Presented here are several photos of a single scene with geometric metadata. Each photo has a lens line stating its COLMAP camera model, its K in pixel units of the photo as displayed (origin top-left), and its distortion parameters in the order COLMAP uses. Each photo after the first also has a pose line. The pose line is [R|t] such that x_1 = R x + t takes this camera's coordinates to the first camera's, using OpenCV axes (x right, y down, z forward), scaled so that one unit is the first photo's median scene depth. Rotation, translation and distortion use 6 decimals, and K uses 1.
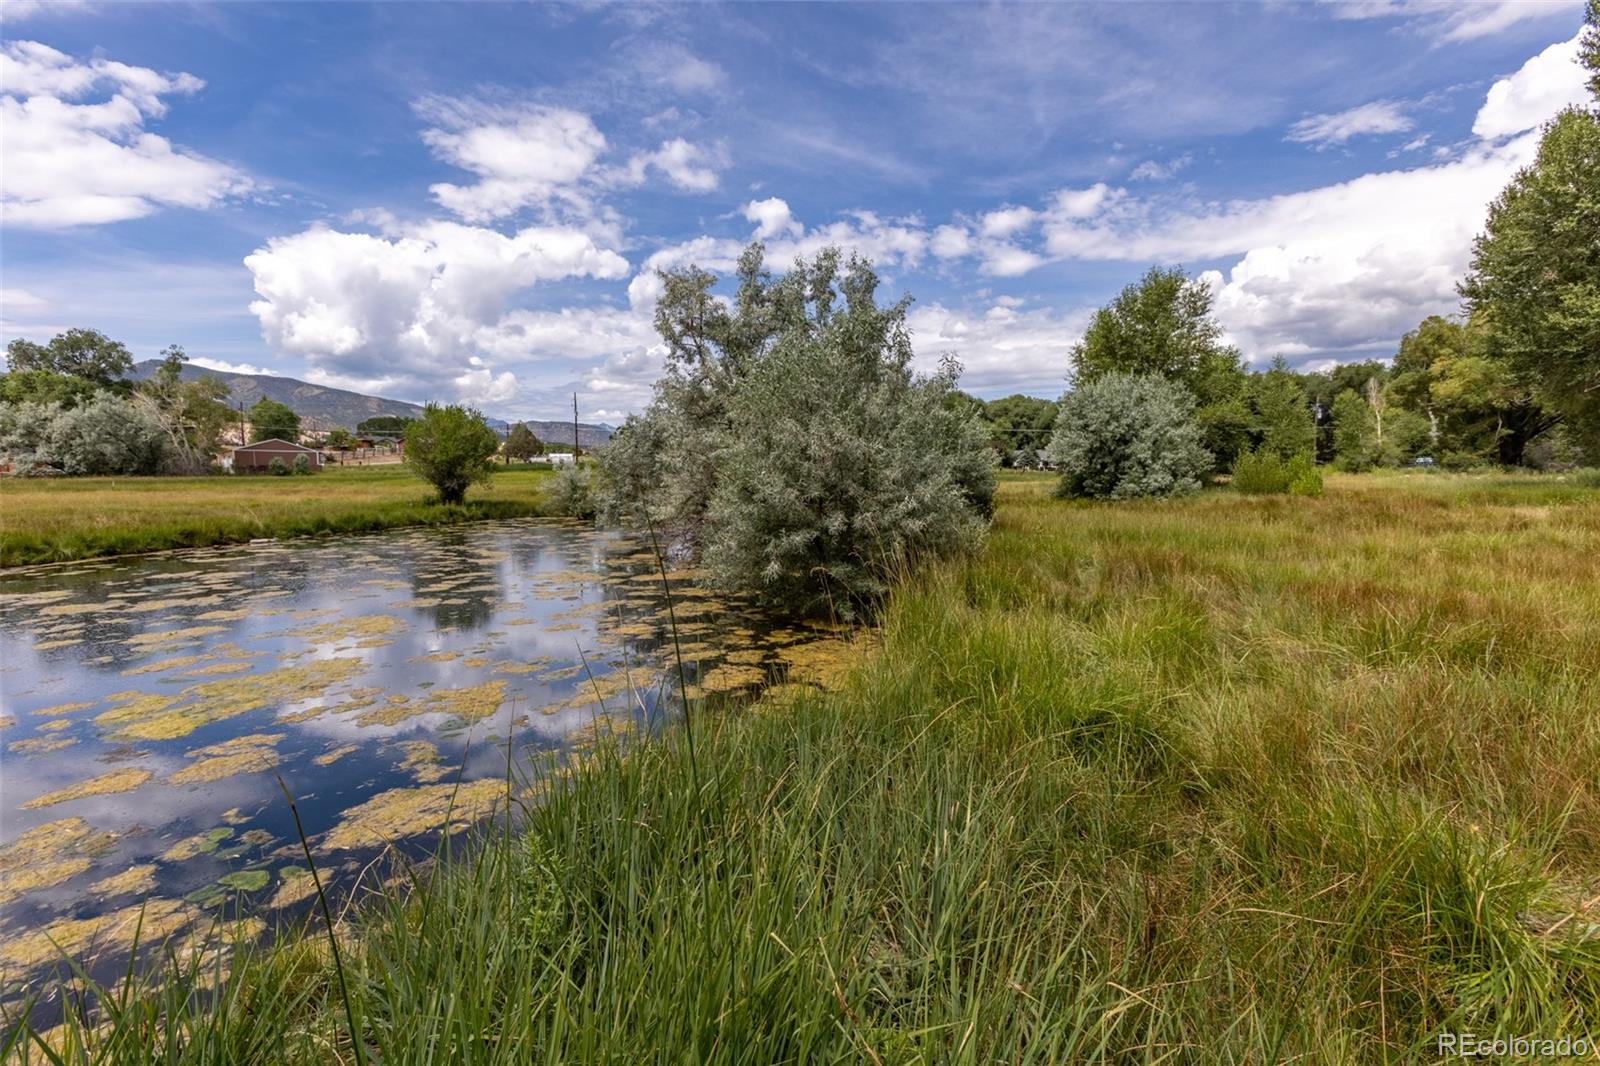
lens RADIAL K [[715.7, 0, 778.9], [0, 715.7, 515.3], [0, 0, 1]] dist [-0.009263, 0.010953]
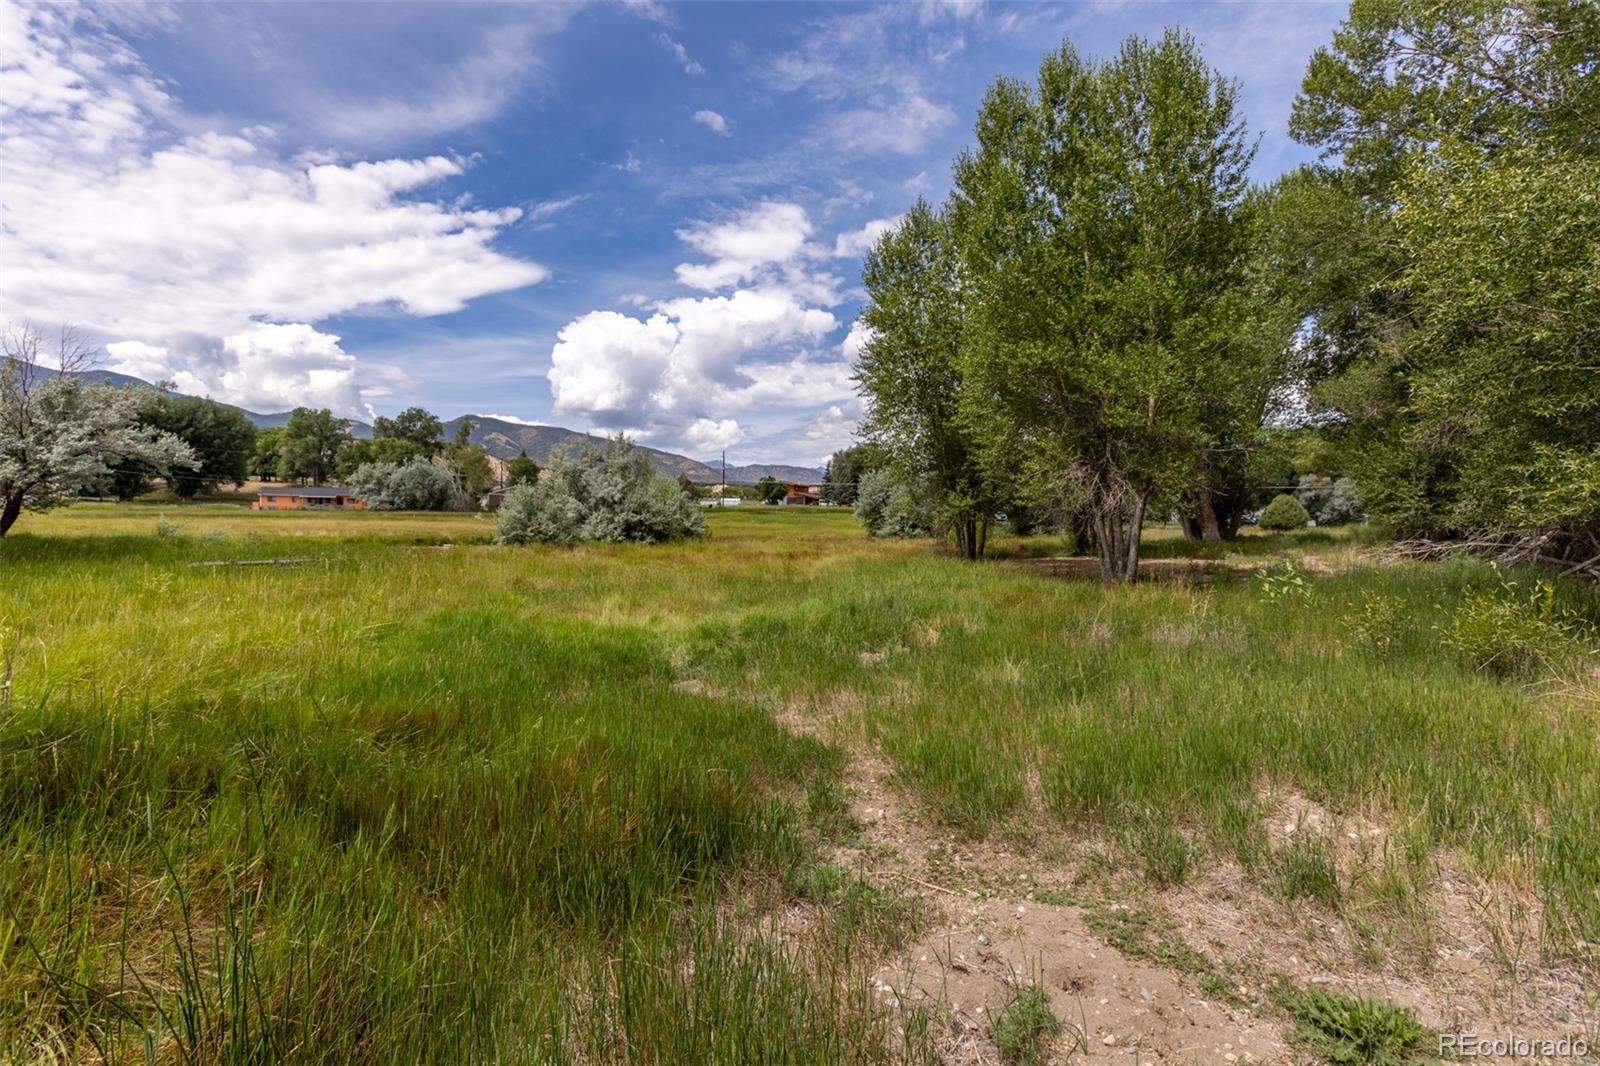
lens RADIAL K [[760.0, 0, 808.3], [0, 760.0, 519.3], [0, 0, 1]] dist [0.005810, -0.000965]
pose [[0.954946, 0.025621, -0.295671, 0.294957], [-0.041888, 0.997929, -0.048813, 0.007336], [0.293808, 0.058999, 0.954042, -0.262526]]
